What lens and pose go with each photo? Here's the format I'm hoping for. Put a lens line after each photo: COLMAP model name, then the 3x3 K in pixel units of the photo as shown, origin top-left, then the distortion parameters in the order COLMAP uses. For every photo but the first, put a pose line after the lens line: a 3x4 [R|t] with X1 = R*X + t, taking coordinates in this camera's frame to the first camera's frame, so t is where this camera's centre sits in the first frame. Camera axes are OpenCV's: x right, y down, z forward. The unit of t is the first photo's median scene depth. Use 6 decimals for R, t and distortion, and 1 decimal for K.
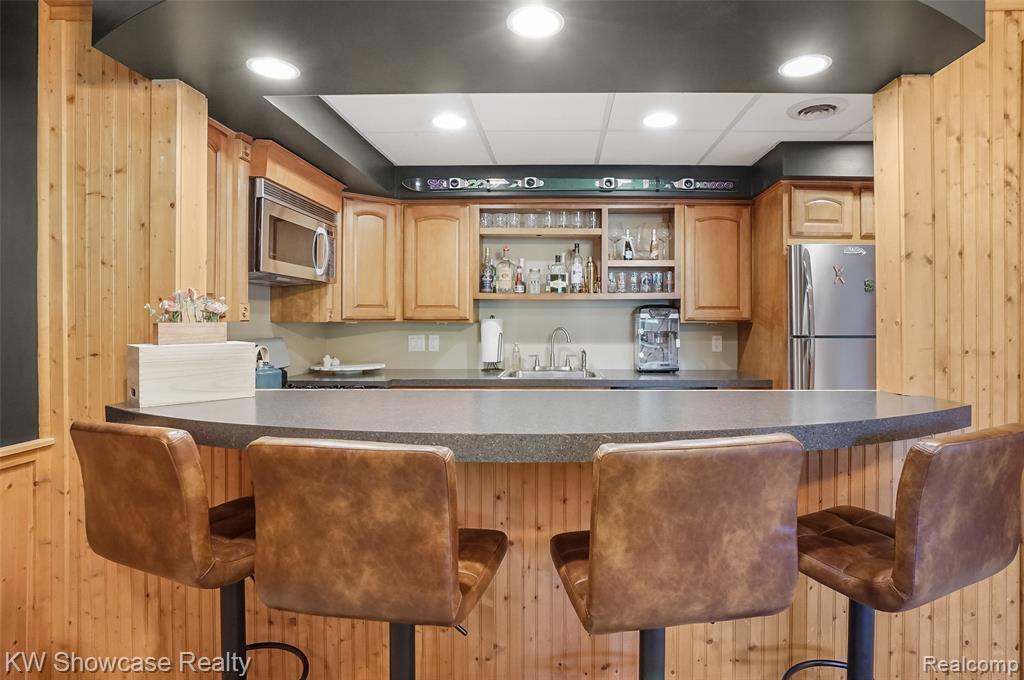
lens RADIAL K [[529.4, 0, 553.9], [0, 529.4, 317.4], [0, 0, 1]] dist [-0.031789, 0.015515]
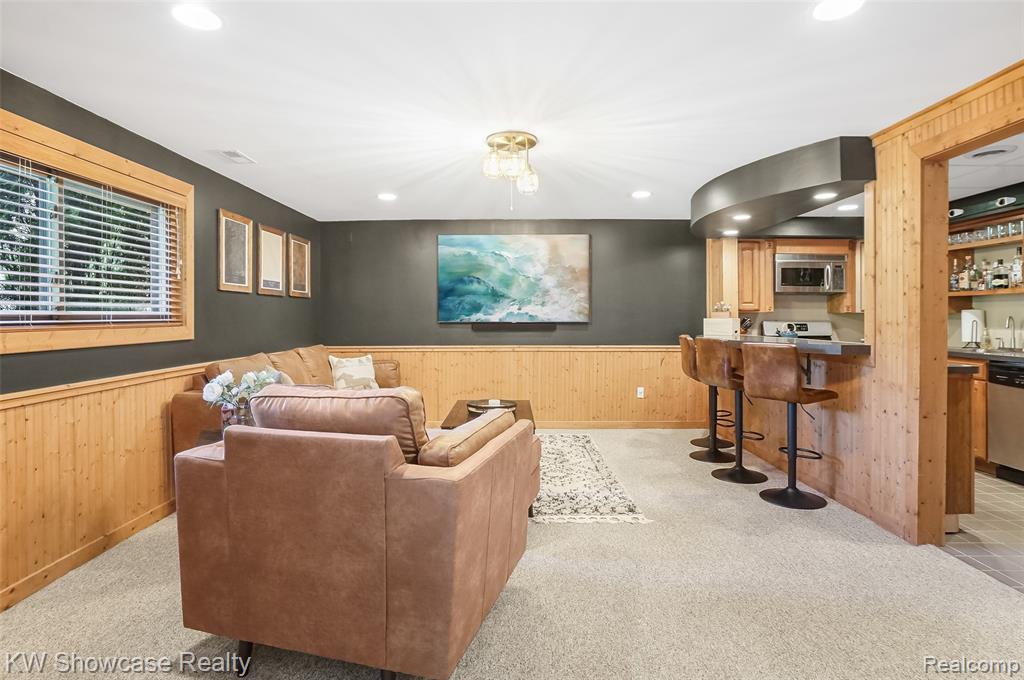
lens RADIAL K [[540.5, 0, 538.9], [0, 540.5, 323.0], [0, 0, 1]] dist [0.012983, -0.000048]
pose [[0.044384, 0.008498, -0.998978, 1.893250], [0.002331, 0.999960, 0.008609, 0.032684], [0.999012, -0.002711, 0.044362, -0.239587]]
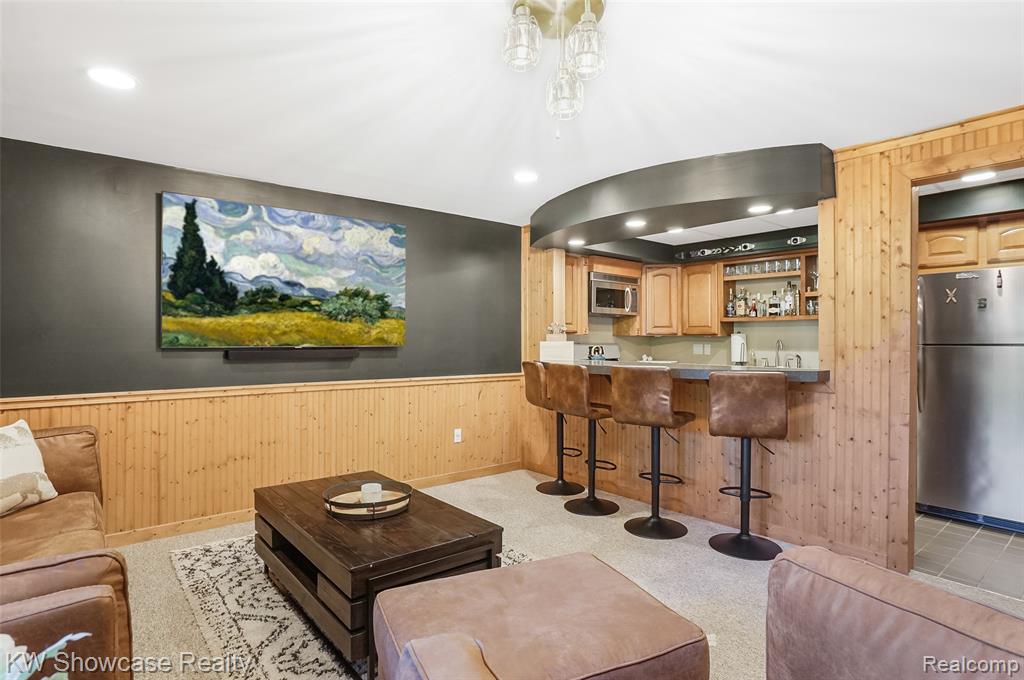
lens RADIAL K [[531.6, 0, 512.0], [0, 531.6, 340.0], [0, 0, 1]] dist [-0.061747, 0.043201]
pose [[0.639580, 0.001694, -0.768722, 0.997250], [-0.000079, 0.999998, 0.002138, 0.026952], [0.768724, -0.001307, 0.639579, -0.751358]]
